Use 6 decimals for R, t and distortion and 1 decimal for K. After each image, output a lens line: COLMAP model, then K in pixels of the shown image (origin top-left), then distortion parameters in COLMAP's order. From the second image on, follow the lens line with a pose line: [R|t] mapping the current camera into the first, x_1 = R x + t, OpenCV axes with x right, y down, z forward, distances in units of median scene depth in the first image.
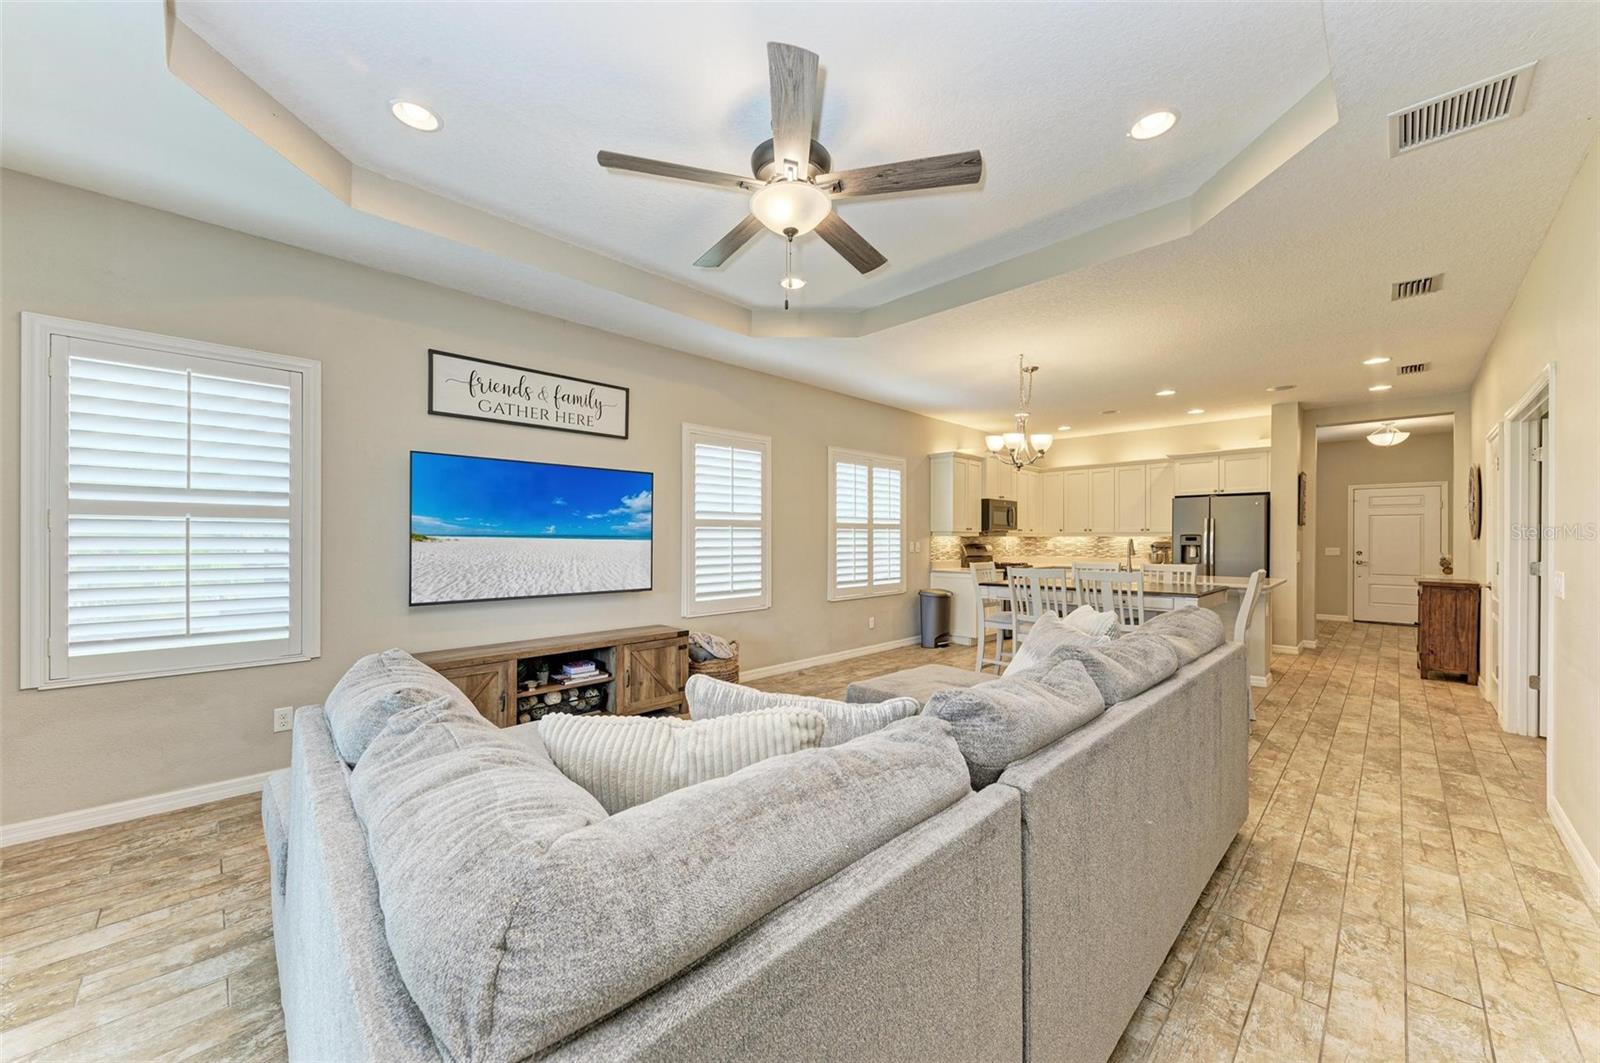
lens RADIAL K [[589.6, 0, 801.3], [0, 589.6, 538.1], [0, 0, 1]] dist [0.021479, -0.008408]
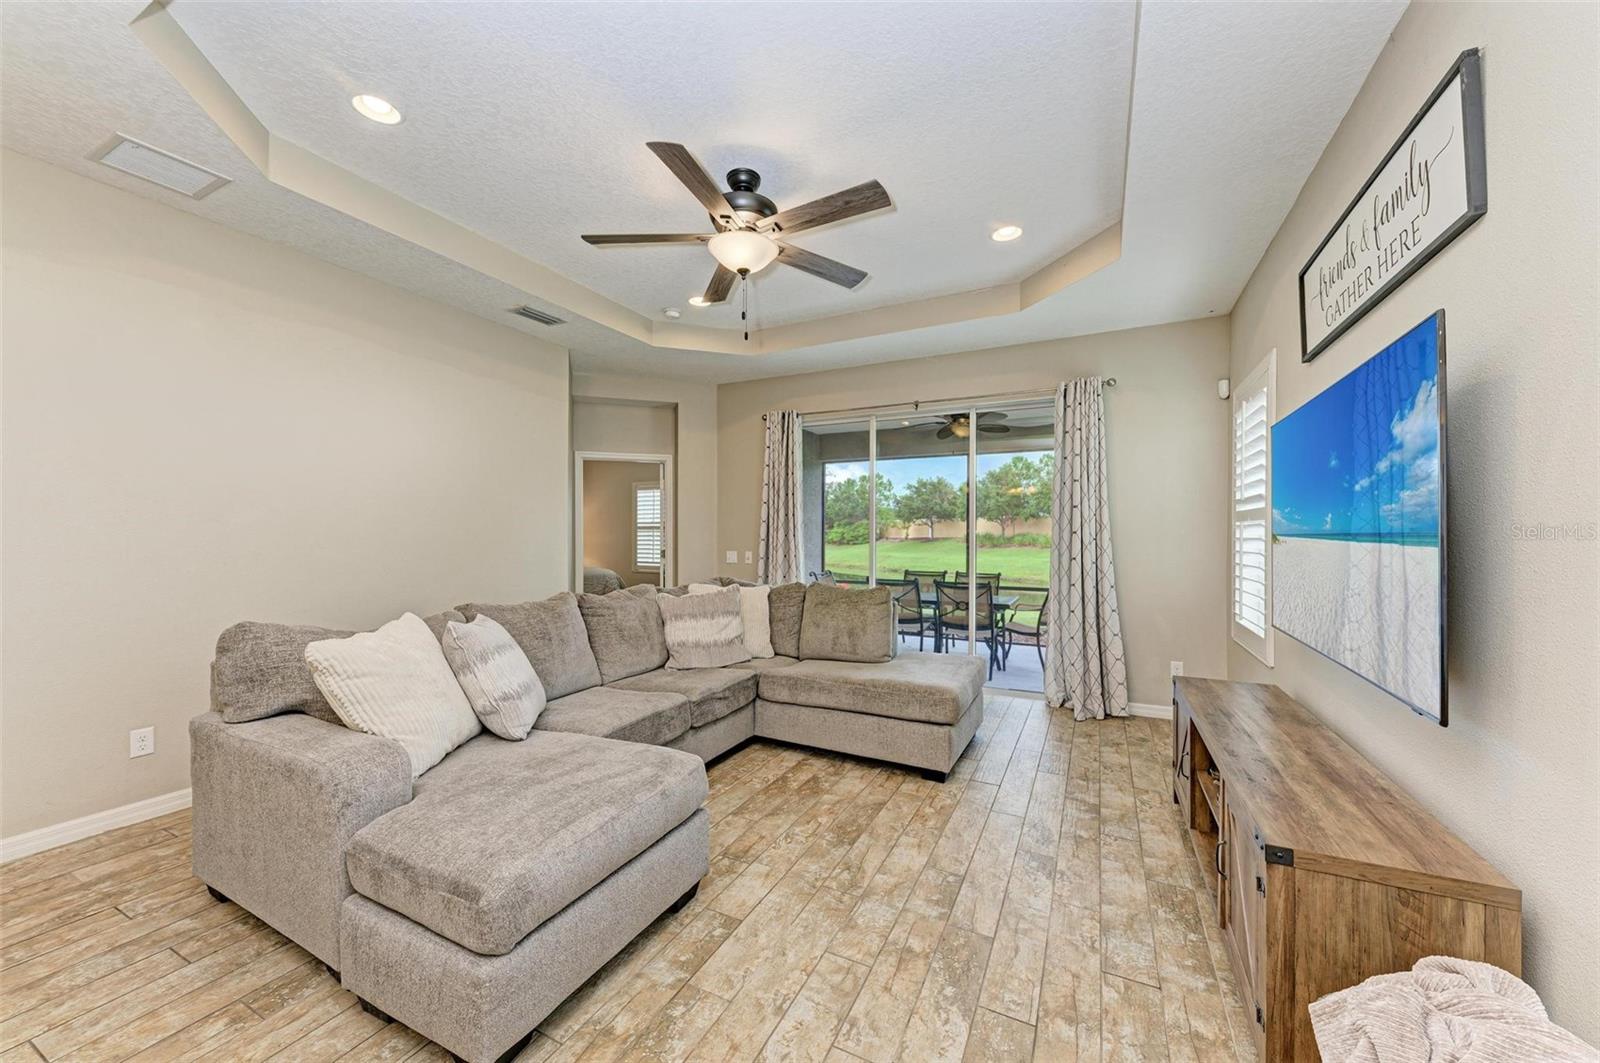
lens RADIAL K [[589.6, 0, 801.3], [0, 589.6, 538.1], [0, 0, 1]] dist [0.021479, -0.008408]
pose [[-0.949506, -0.003724, -0.313727, 0.122547], [-0.005403, 0.999975, 0.004484, -0.000711], [0.313702, 0.005953, -0.949503, 1.109797]]
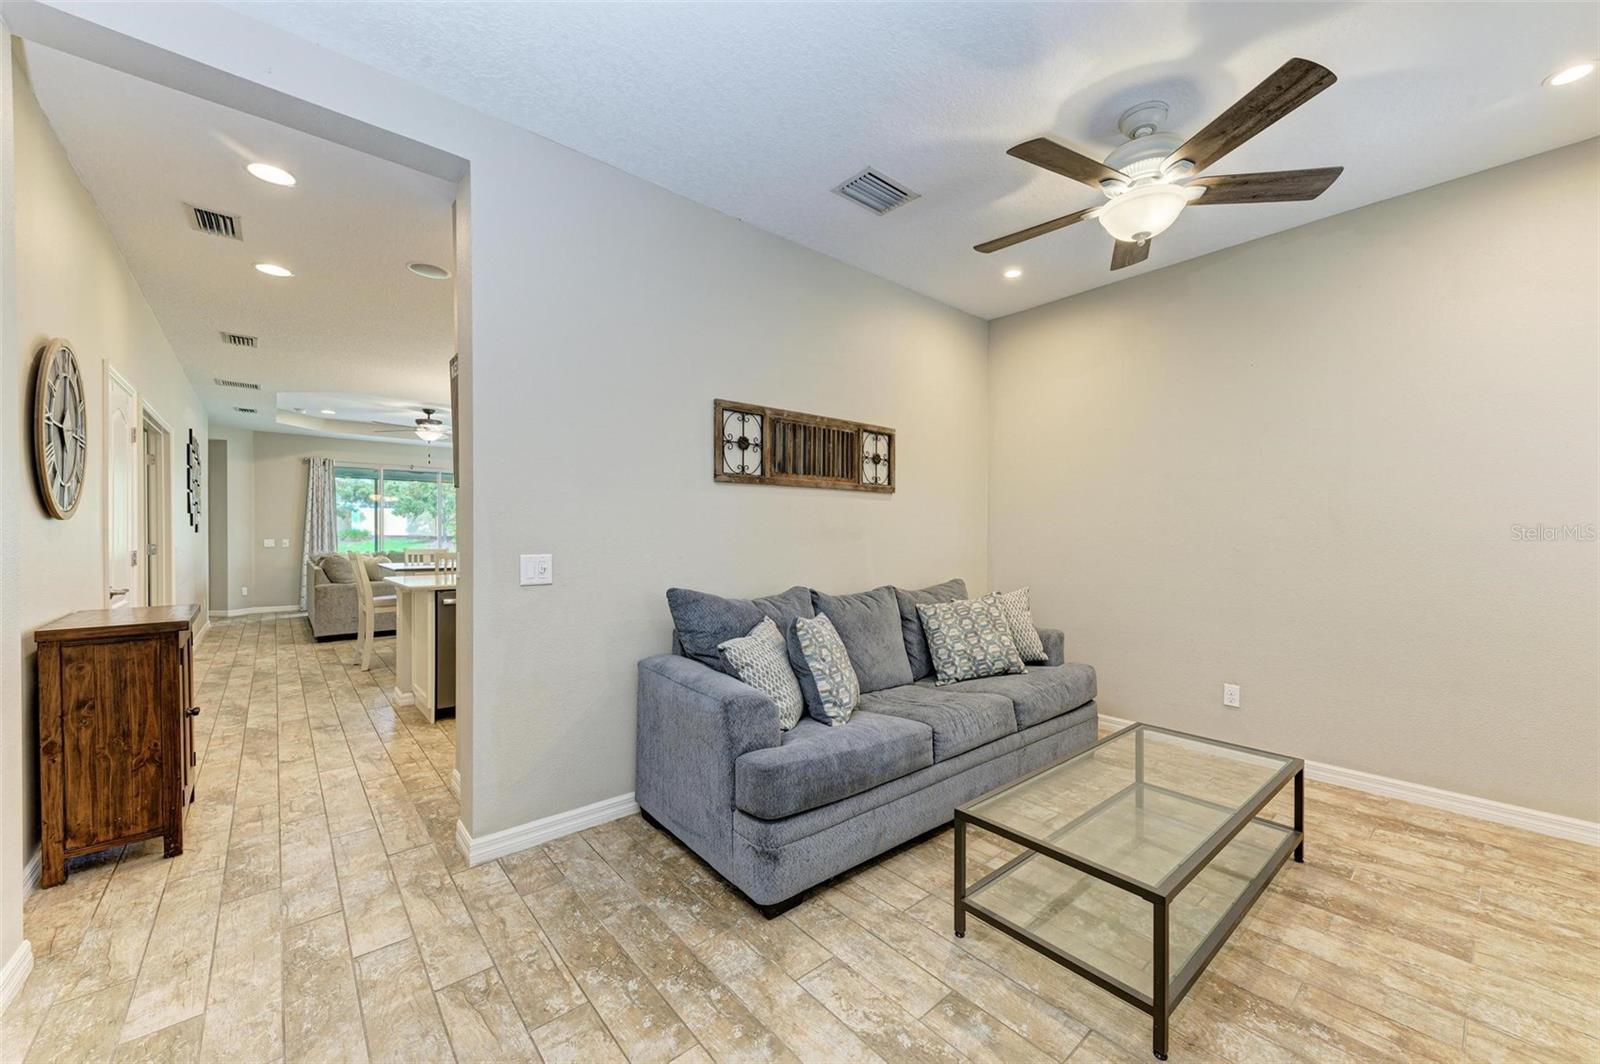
lens RADIAL K [[603.2, 0, 801.1], [0, 603.2, 537.7], [0, 0, 1]] dist [0.009285, -0.000271]
pose [[-0.072321, 0.002654, -0.997378, 1.736372], [-0.004630, 0.999985, 0.002997, 0.013680], [0.997371, 0.004834, -0.072307, 1.777093]]
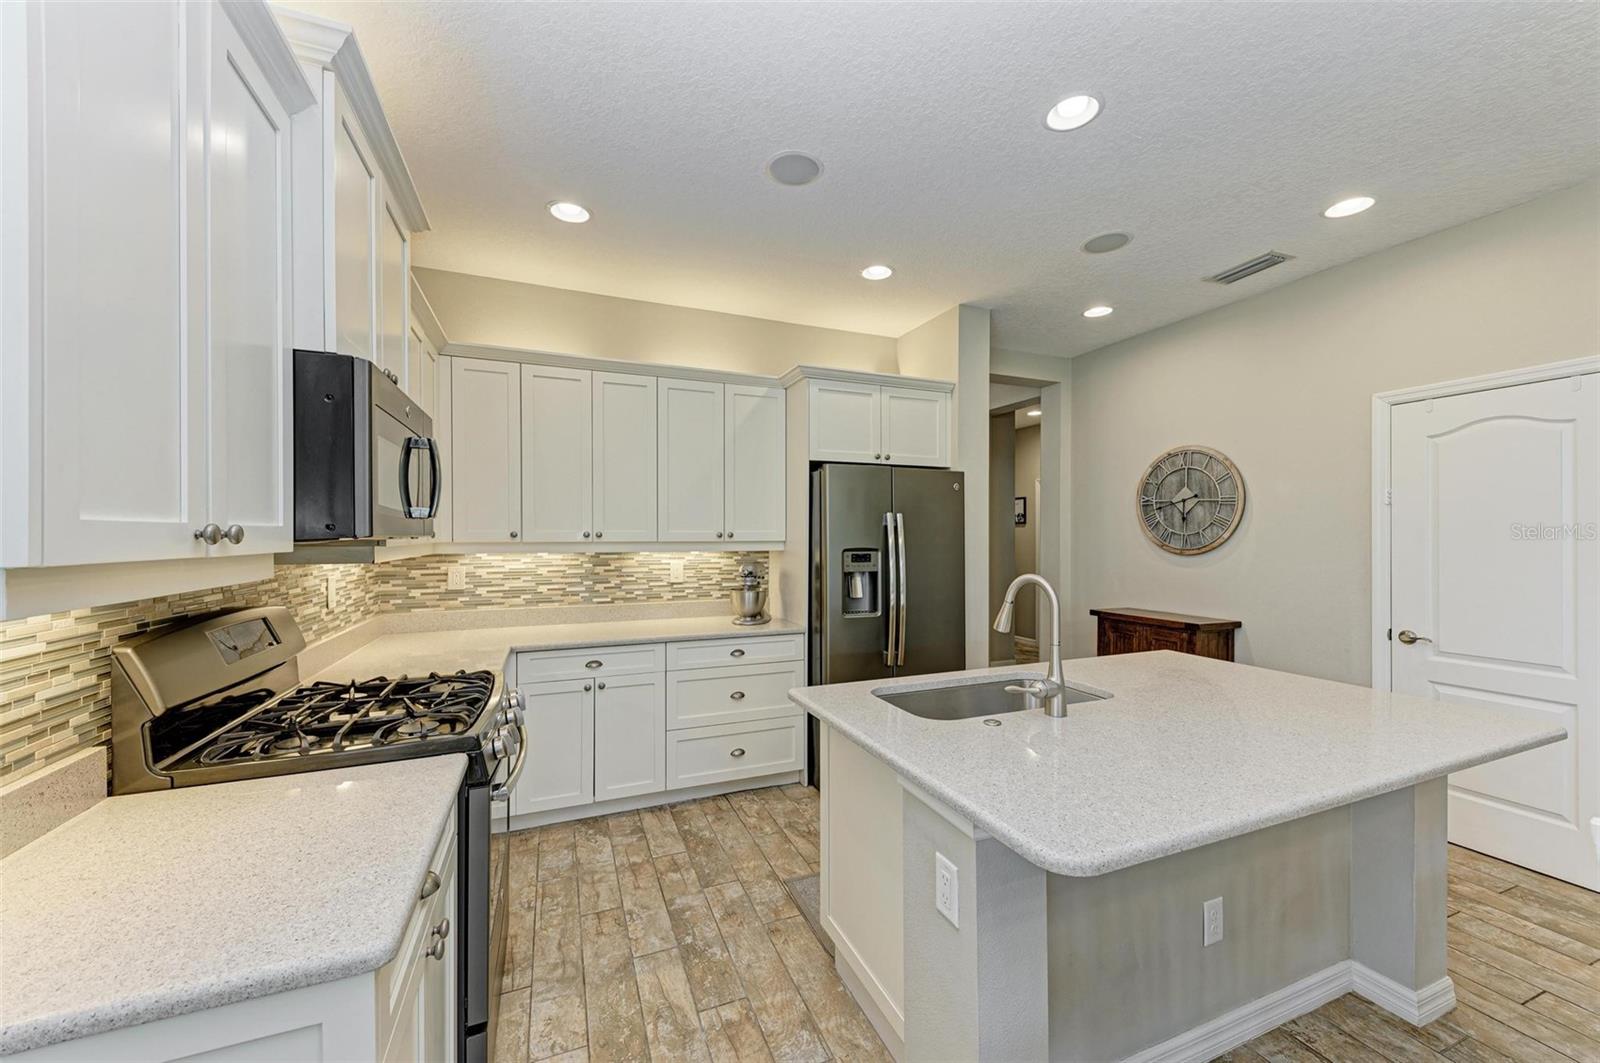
lens RADIAL K [[603.2, 0, 801.1], [0, 603.2, 537.2], [0, 0, 1]] dist [0.009285, -0.000271]
pose [[0.388689, -0.003569, 0.921362, 0.332015], [0.001209, 0.999994, 0.003364, -0.023780], [-0.921368, -0.000193, 0.388691, 1.305327]]
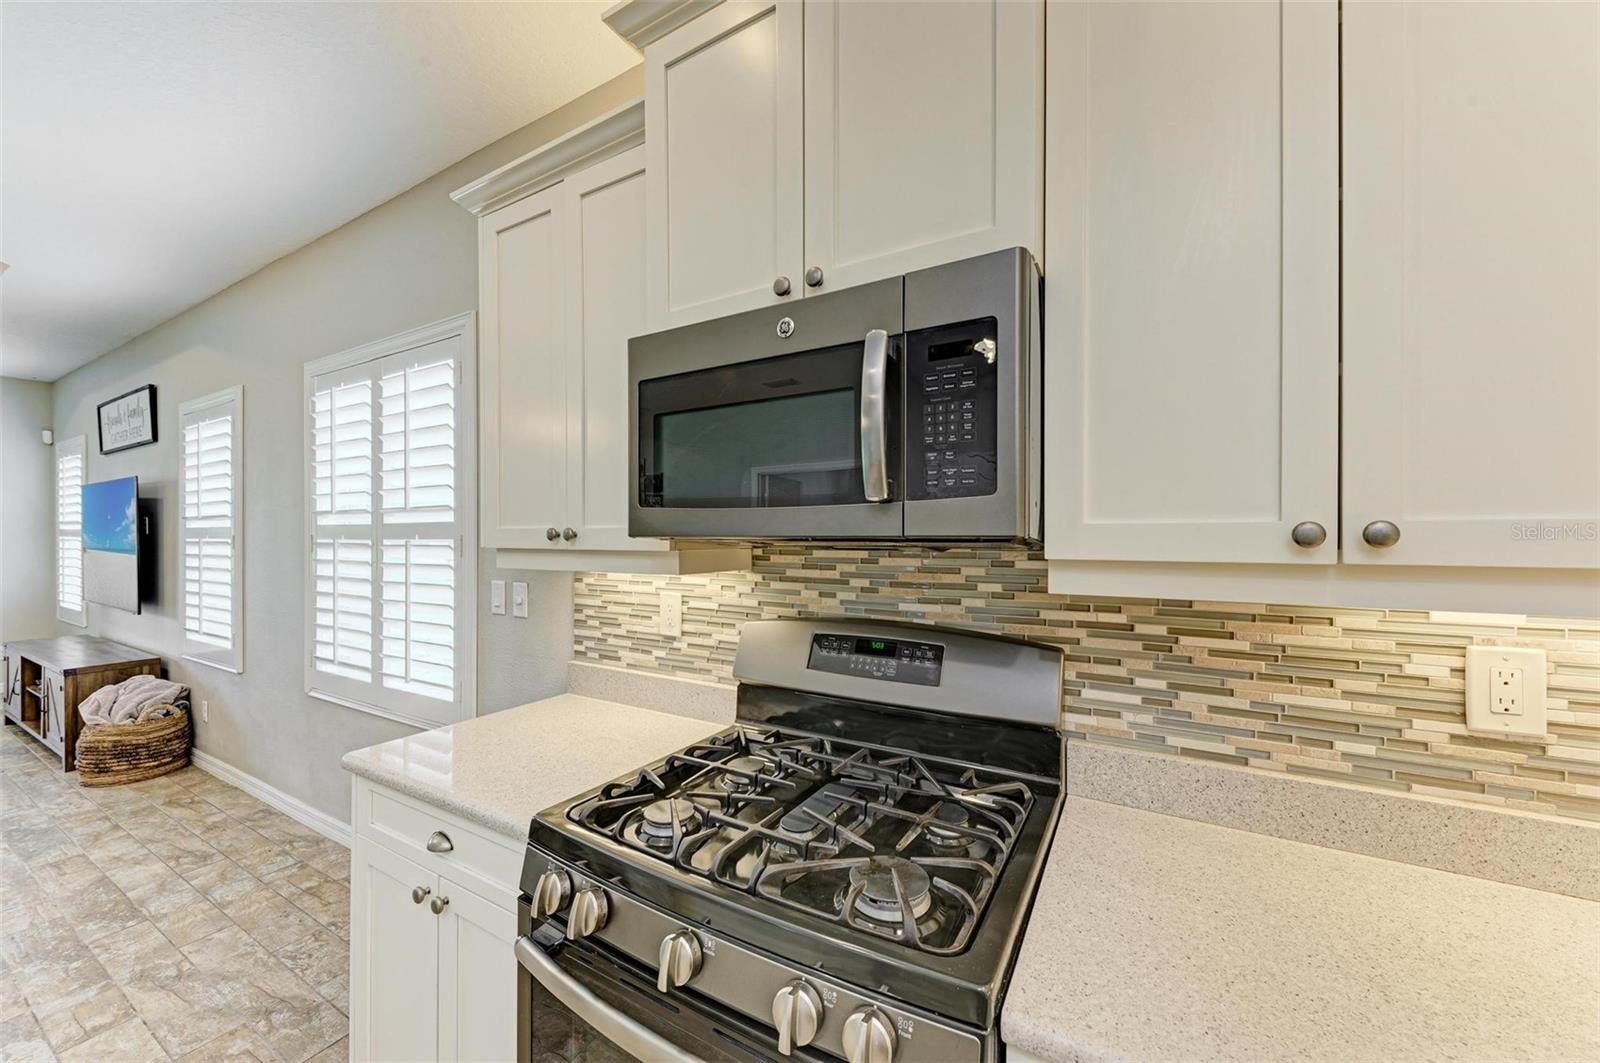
lens RADIAL K [[598.1, 0, 797.9], [0, 598.1, 536.7], [0, 0, 1]] dist [0.007477, -0.000297]
pose [[0.248151, 0.001805, -0.968720, 0.775877], [-0.000956, 0.999998, 0.001618, -0.023996], [0.968721, 0.000524, 0.248152, 1.607240]]
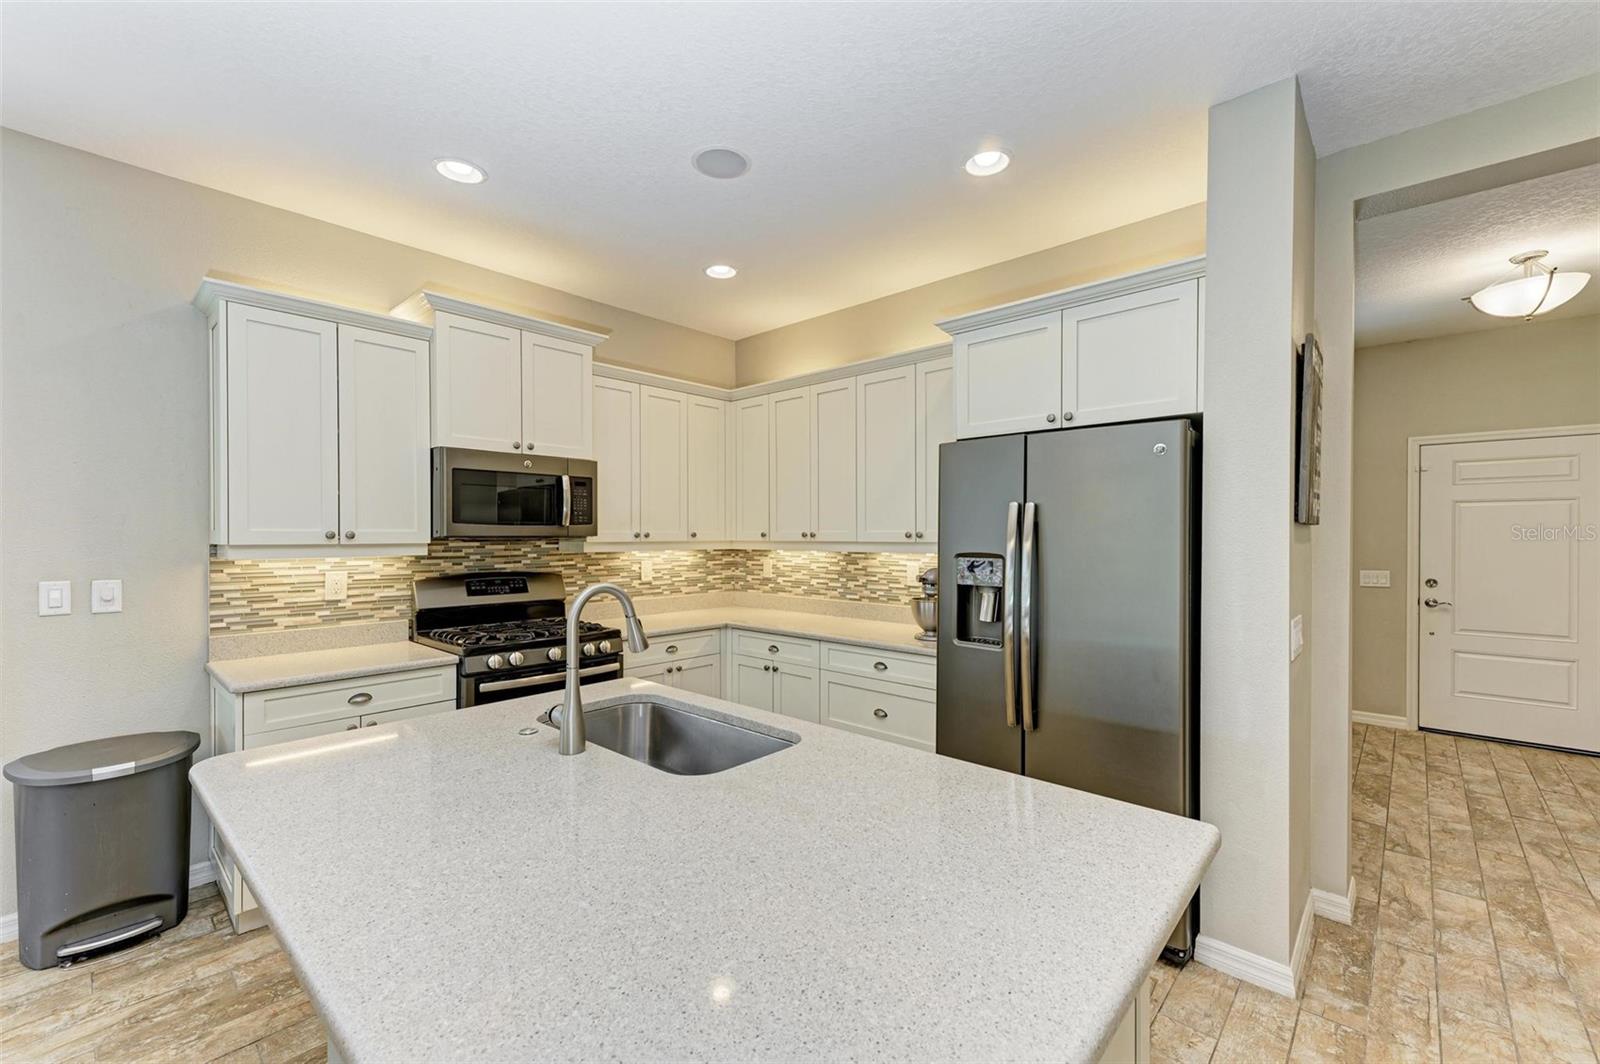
lens RADIAL K [[661.4, 0, 804.4], [0, 661.4, 534.8], [0, 0, 1]] dist [0.024705, -0.009503]
pose [[0.998946, -0.001025, 0.045892, 0.820248], [0.001068, 0.999999, -0.000898, -0.023881], [-0.045891, 0.000946, 0.998946, 0.969043]]
